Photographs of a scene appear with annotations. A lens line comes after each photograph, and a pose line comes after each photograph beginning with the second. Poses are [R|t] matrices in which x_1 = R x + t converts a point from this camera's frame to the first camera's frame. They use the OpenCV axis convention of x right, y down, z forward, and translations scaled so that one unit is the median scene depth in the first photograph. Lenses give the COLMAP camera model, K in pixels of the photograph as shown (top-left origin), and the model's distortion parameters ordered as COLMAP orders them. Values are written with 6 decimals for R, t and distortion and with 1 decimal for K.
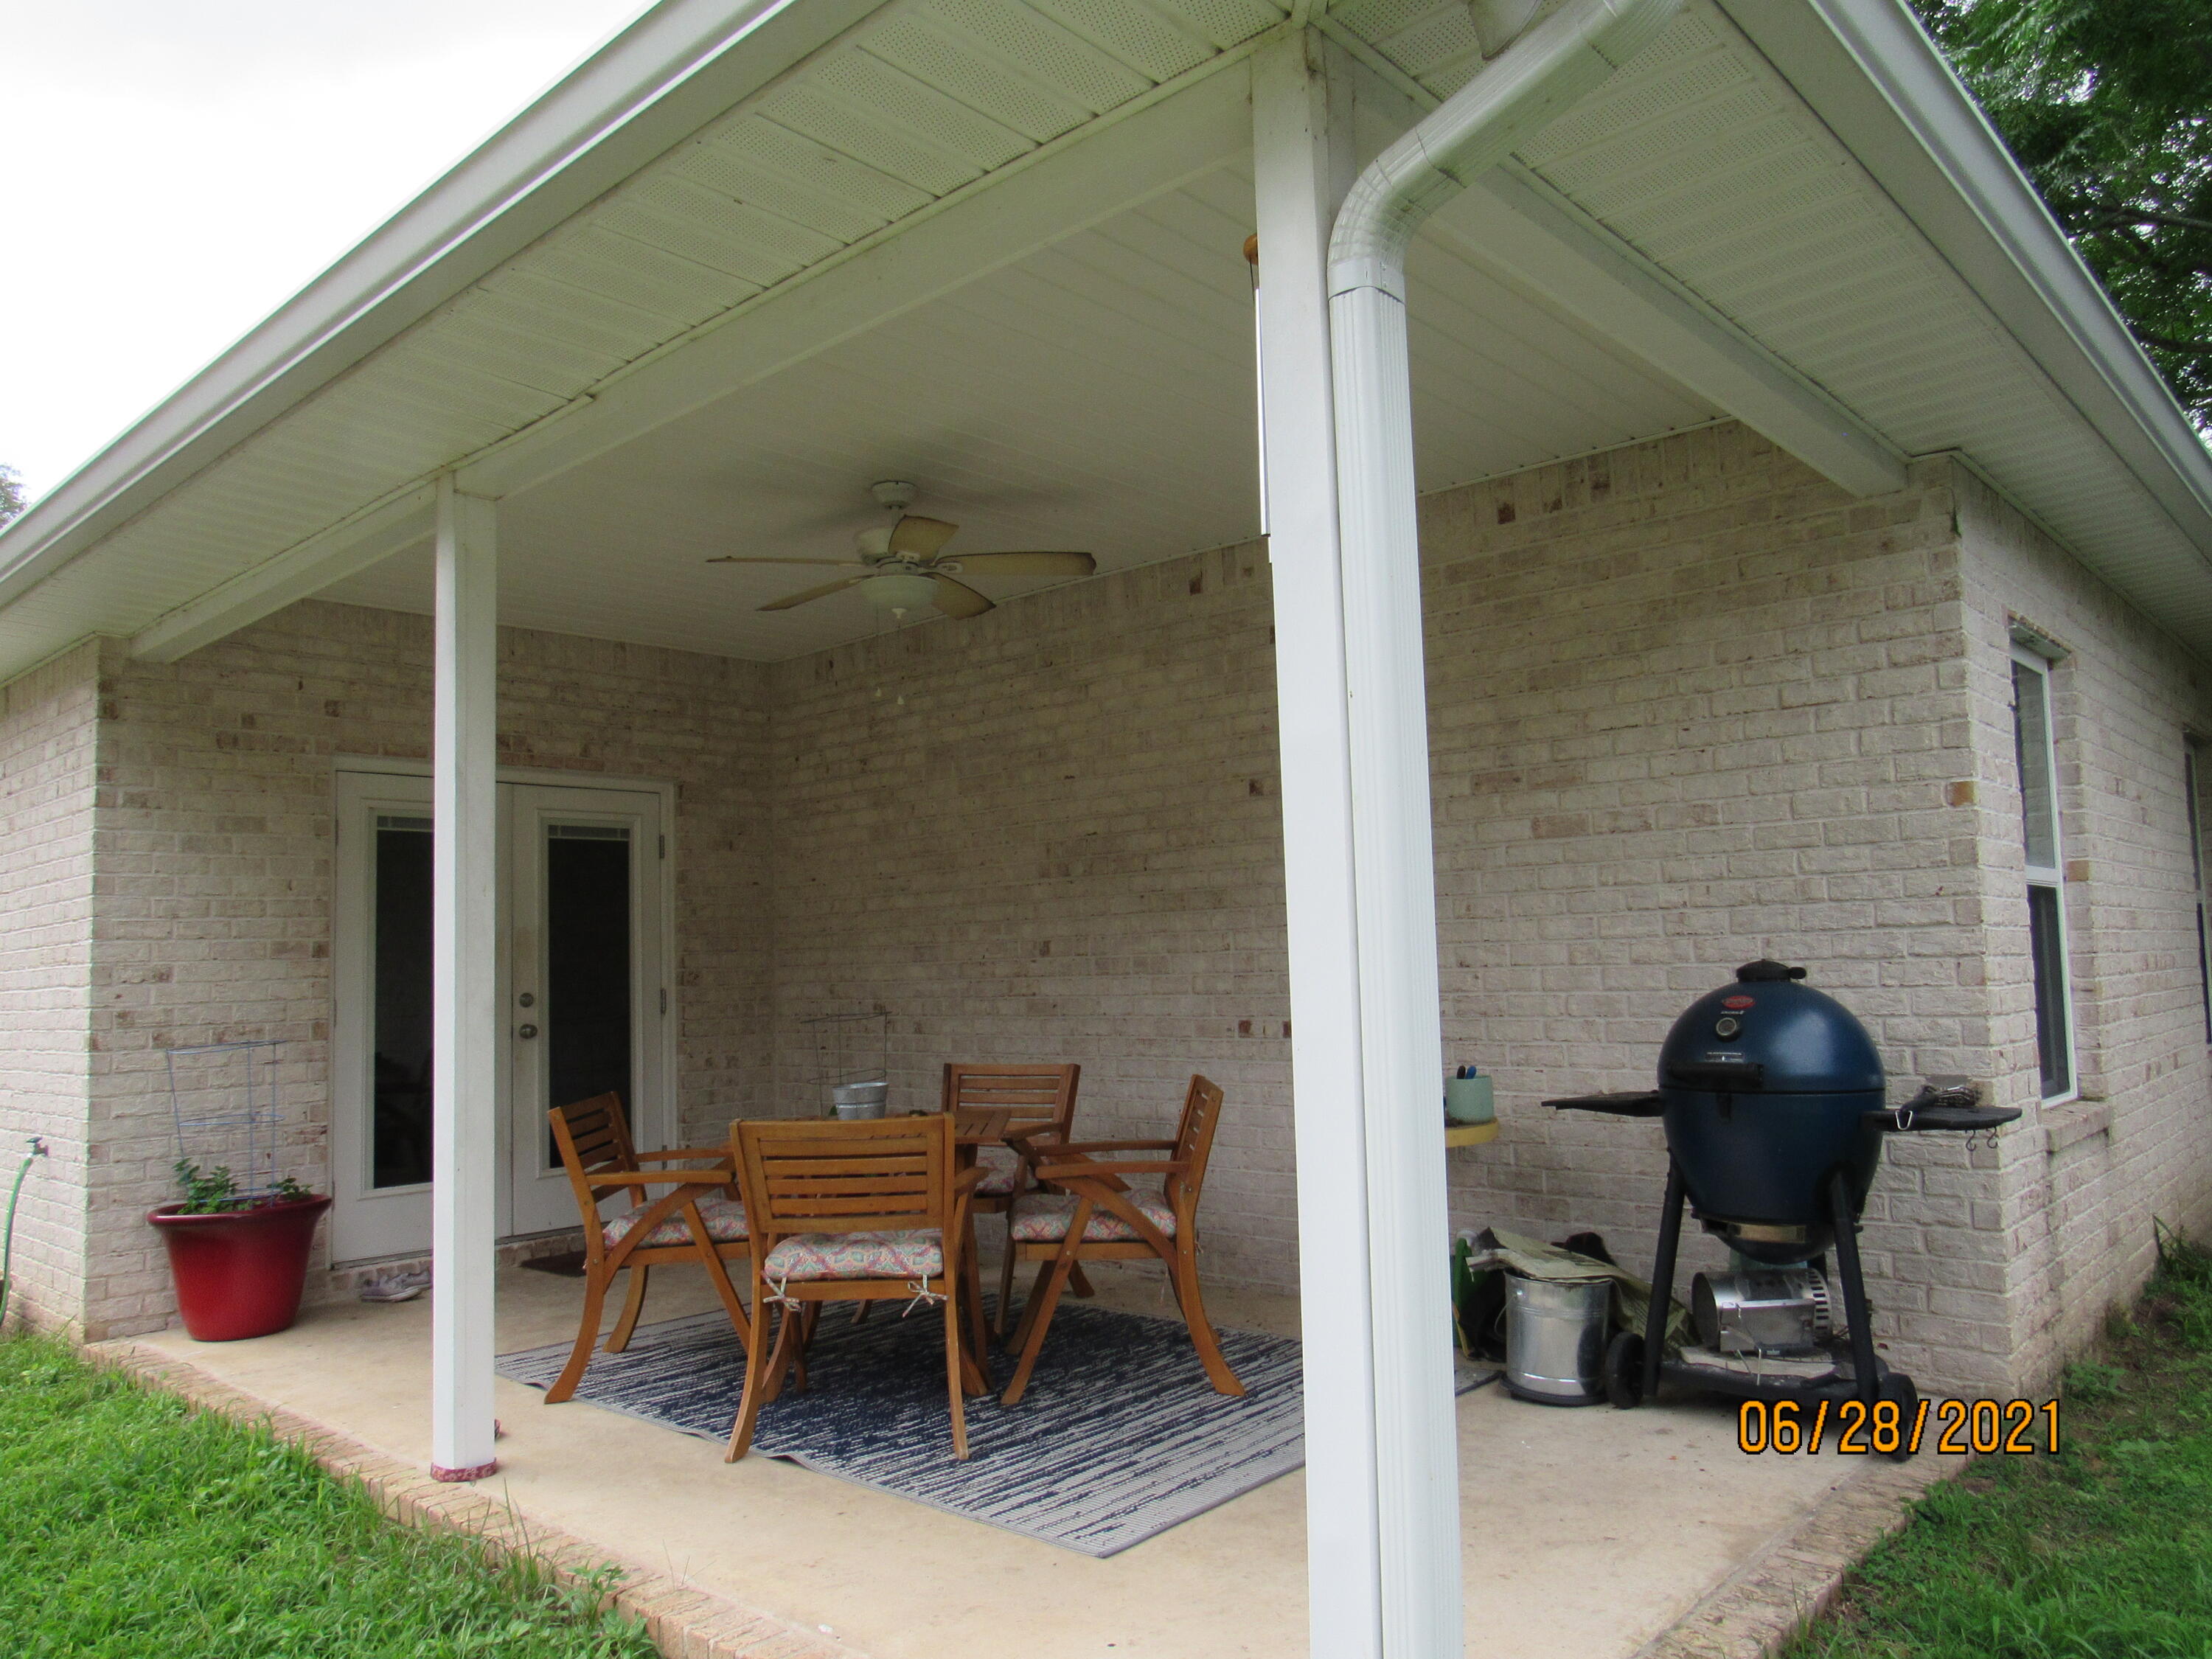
lens RADIAL K [[1584.4, 0, 1101.9], [0, 1584.4, 836.2], [0, 0, 1]] dist [-0.026402, 0.024504]
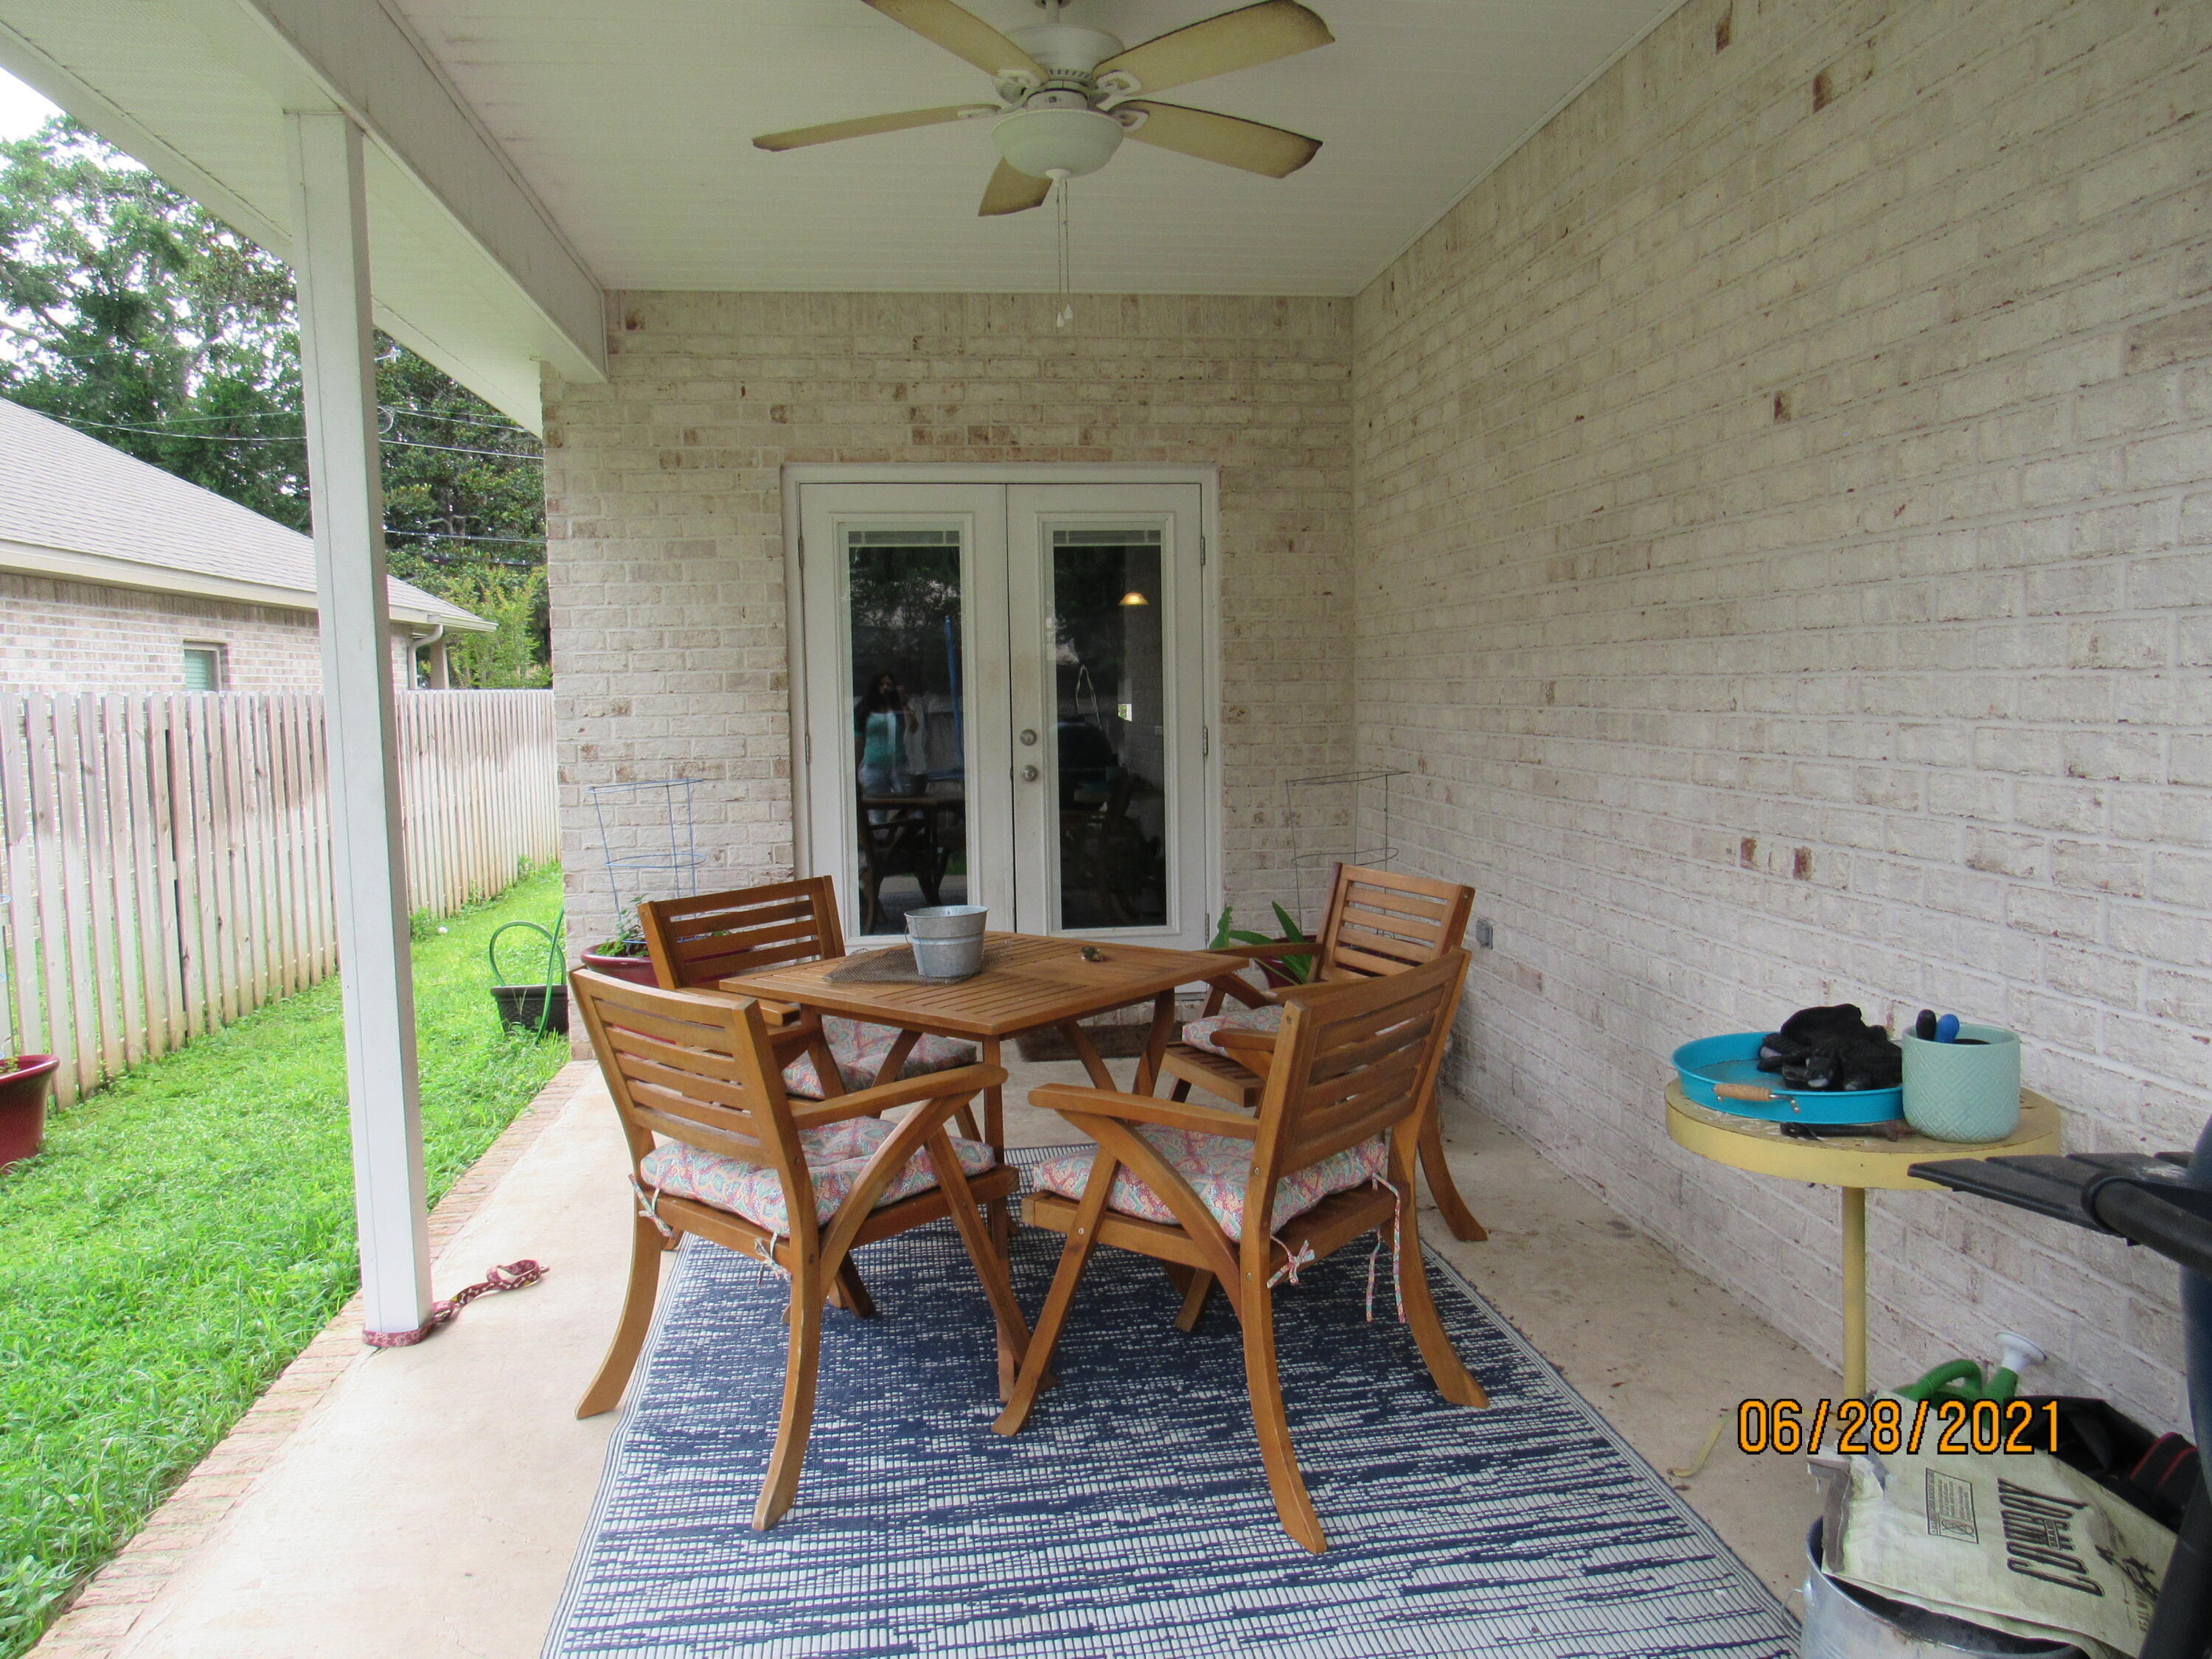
lens RADIAL K [[1584.4, 0, 1107.6], [0, 1584.4, 833.1], [0, 0, 1]] dist [-0.026402, 0.024504]
pose [[0.763337, 0.076516, -0.641453, 0.264592], [0.047416, 0.983646, 0.173761, 0.007001], [0.644258, -0.163053, 0.747225, 0.423223]]
